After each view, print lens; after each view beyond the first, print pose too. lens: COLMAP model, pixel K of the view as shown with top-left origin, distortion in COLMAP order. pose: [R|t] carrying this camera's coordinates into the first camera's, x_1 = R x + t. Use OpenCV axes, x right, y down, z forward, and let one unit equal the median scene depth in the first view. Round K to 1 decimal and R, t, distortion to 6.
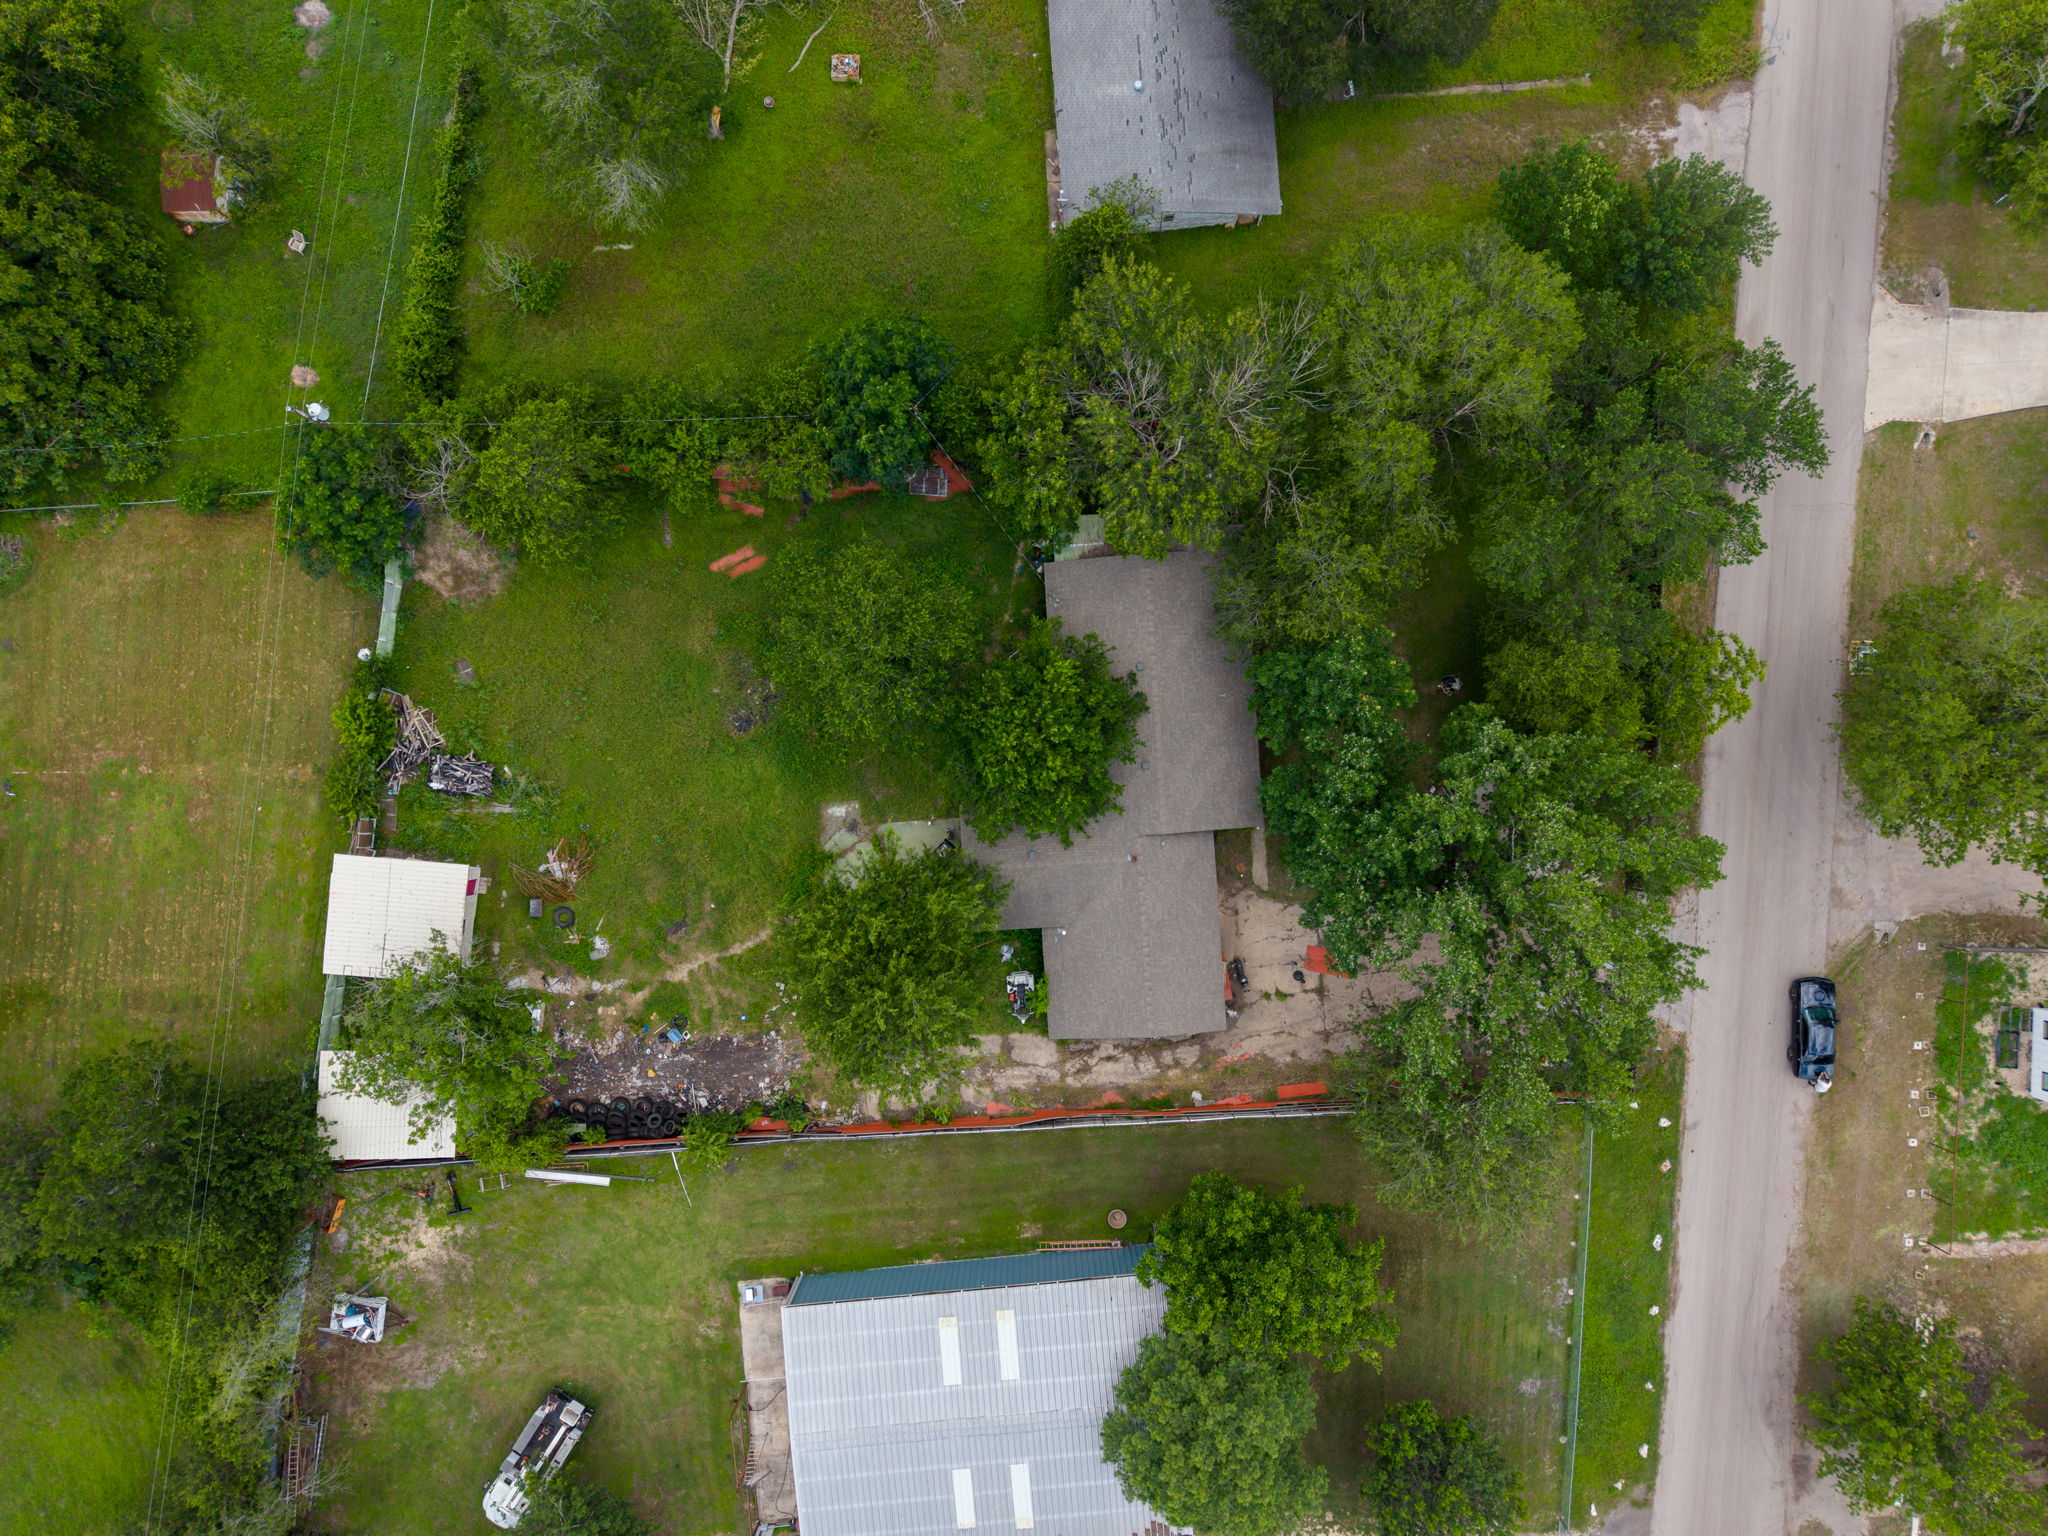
lens RADIAL K [[1434.2, 0, 1024.0], [0, 1434.2, 768.0], [0, 0, 1]] dist [-0.036223, 0.030186]
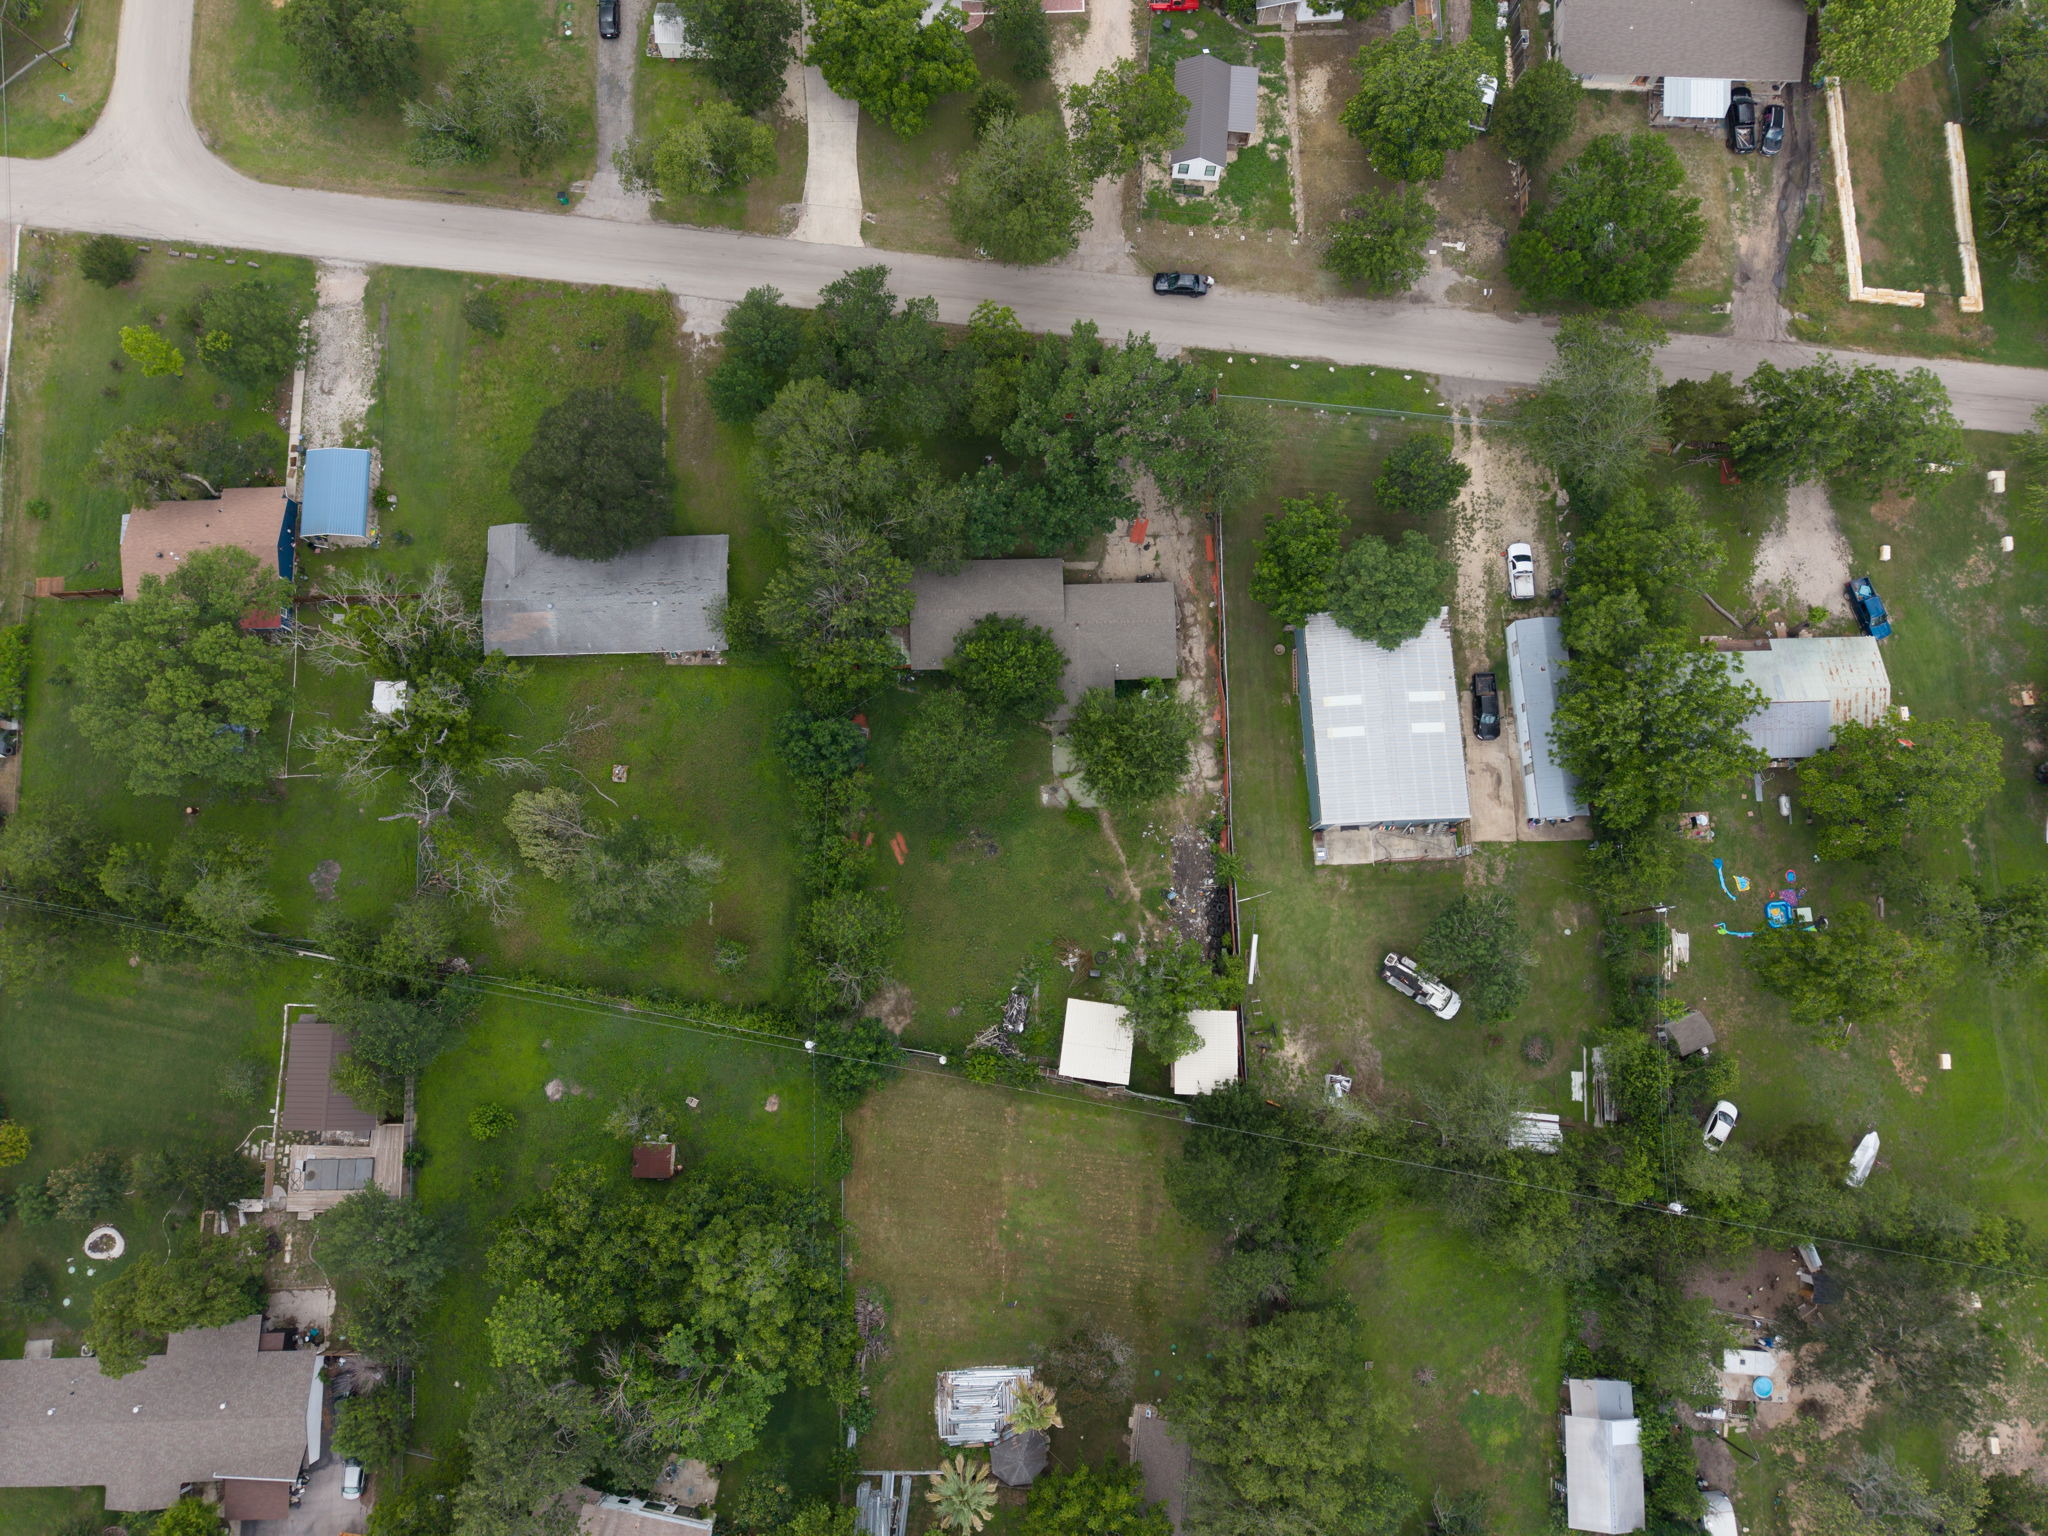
lens RADIAL K [[1434.2, 0, 1024.0], [0, 1434.2, 768.0], [0, 0, 1]] dist [-0.036223, 0.030186]
pose [[0.041499, -0.982762, 0.180160, -0.418398], [0.999138, 0.040885, -0.007122, 0.015587], [-0.000367, 0.180300, 0.983612, -0.735753]]
